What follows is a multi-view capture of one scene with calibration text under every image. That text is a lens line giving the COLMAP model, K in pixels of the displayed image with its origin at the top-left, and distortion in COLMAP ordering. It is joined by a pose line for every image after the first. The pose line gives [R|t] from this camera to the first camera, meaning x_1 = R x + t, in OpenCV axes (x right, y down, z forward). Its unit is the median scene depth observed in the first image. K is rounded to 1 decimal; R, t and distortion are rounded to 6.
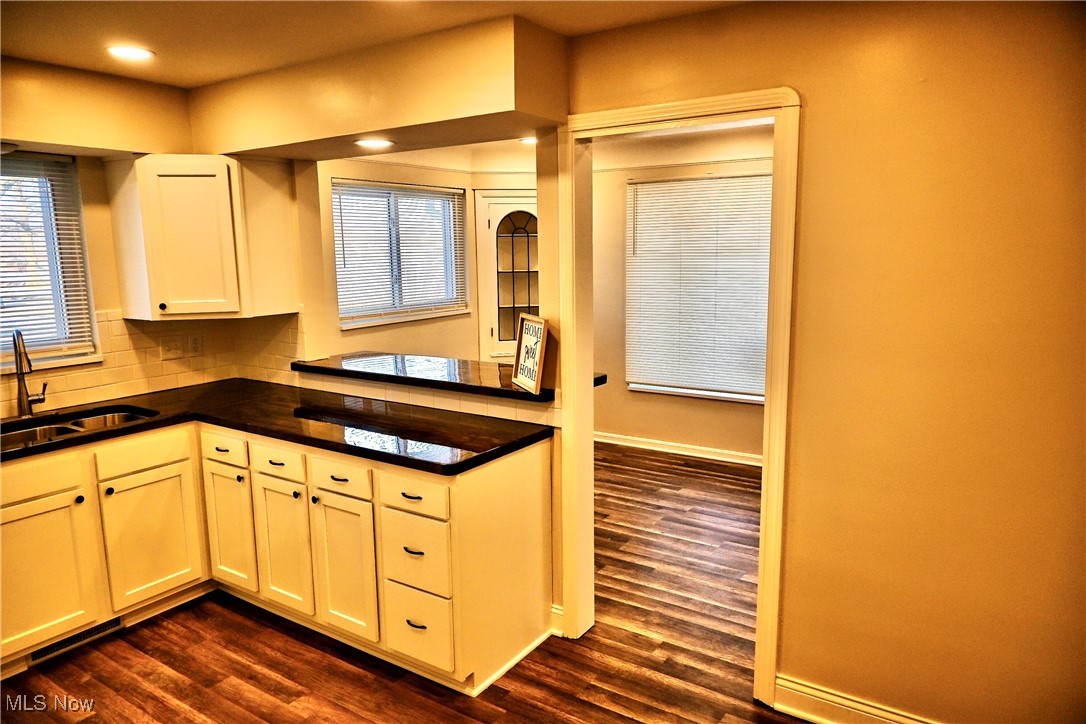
lens RADIAL K [[730.1, 0, 543.0], [0, 730.1, 362.0], [0, 0, 1]] dist [-0.005325, 0.000485]
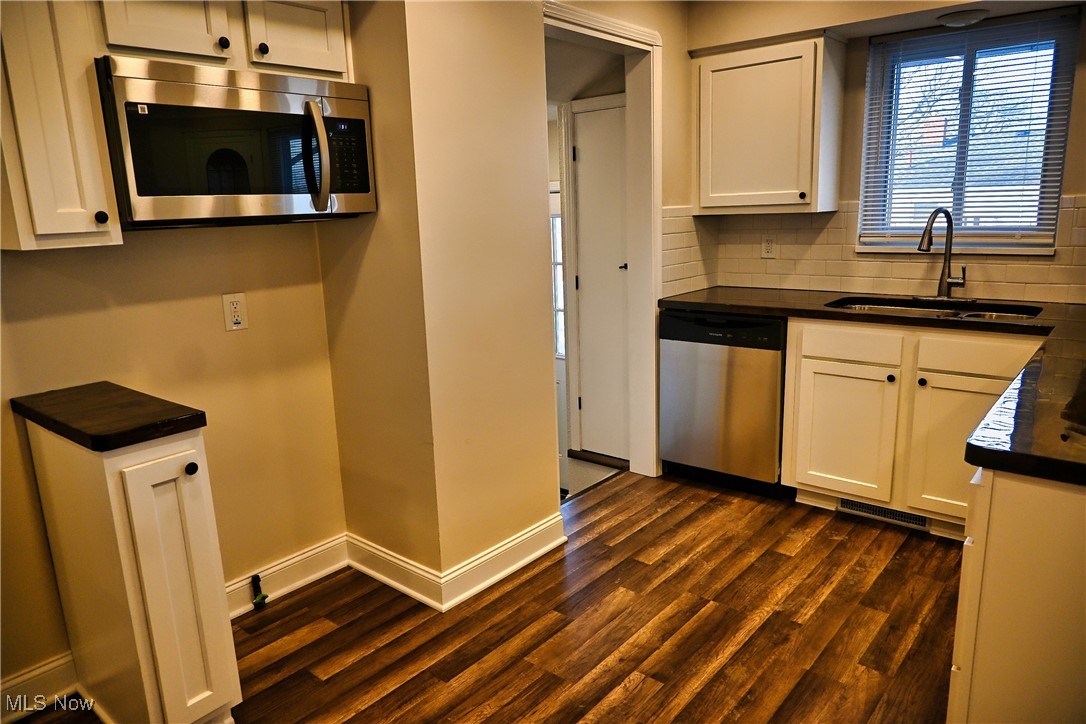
lens RADIAL K [[730.1, 0, 543.0], [0, 730.1, 362.0], [0, 0, 1]] dist [-0.005325, 0.000485]
pose [[-0.109427, 0.227523, -0.967605, 0.340915], [-0.125018, 0.962570, 0.240478, -0.012339], [0.986101, 0.147283, -0.076887, 0.544042]]
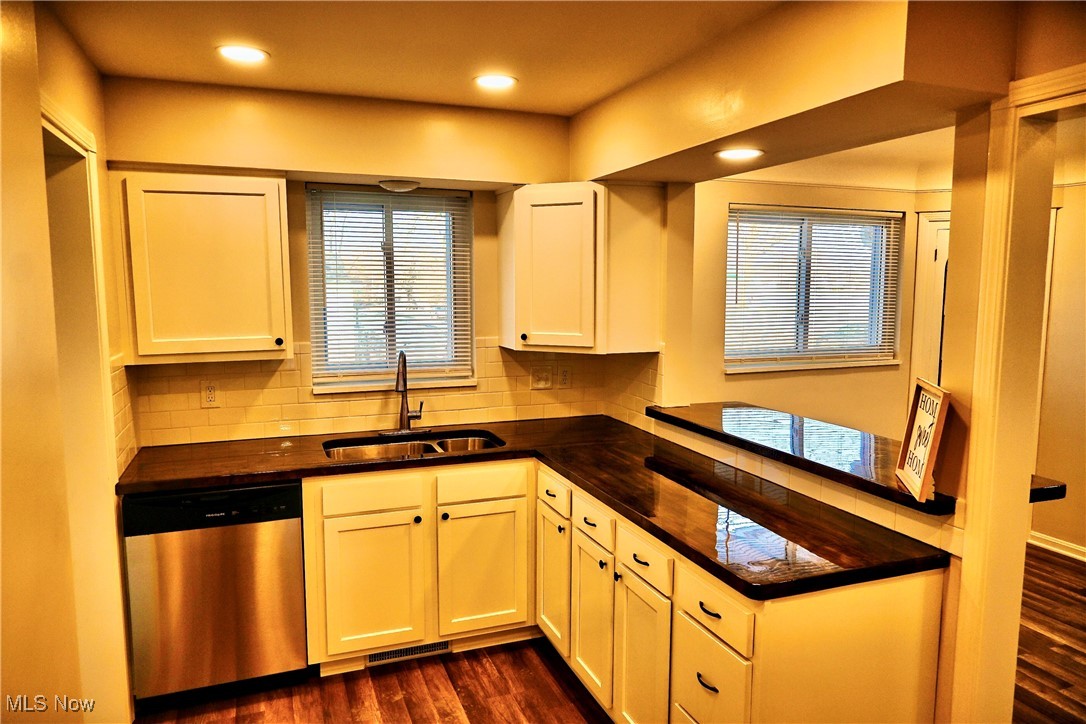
lens RADIAL K [[730.1, 0, 543.0], [0, 730.1, 362.0], [0, 0, 1]] dist [-0.005325, 0.000485]
pose [[0.816488, 0.079446, -0.571871, 0.071797], [-0.105507, 0.994340, -0.012501, -0.034443], [0.567641, 0.070544, 0.820248, 0.216427]]
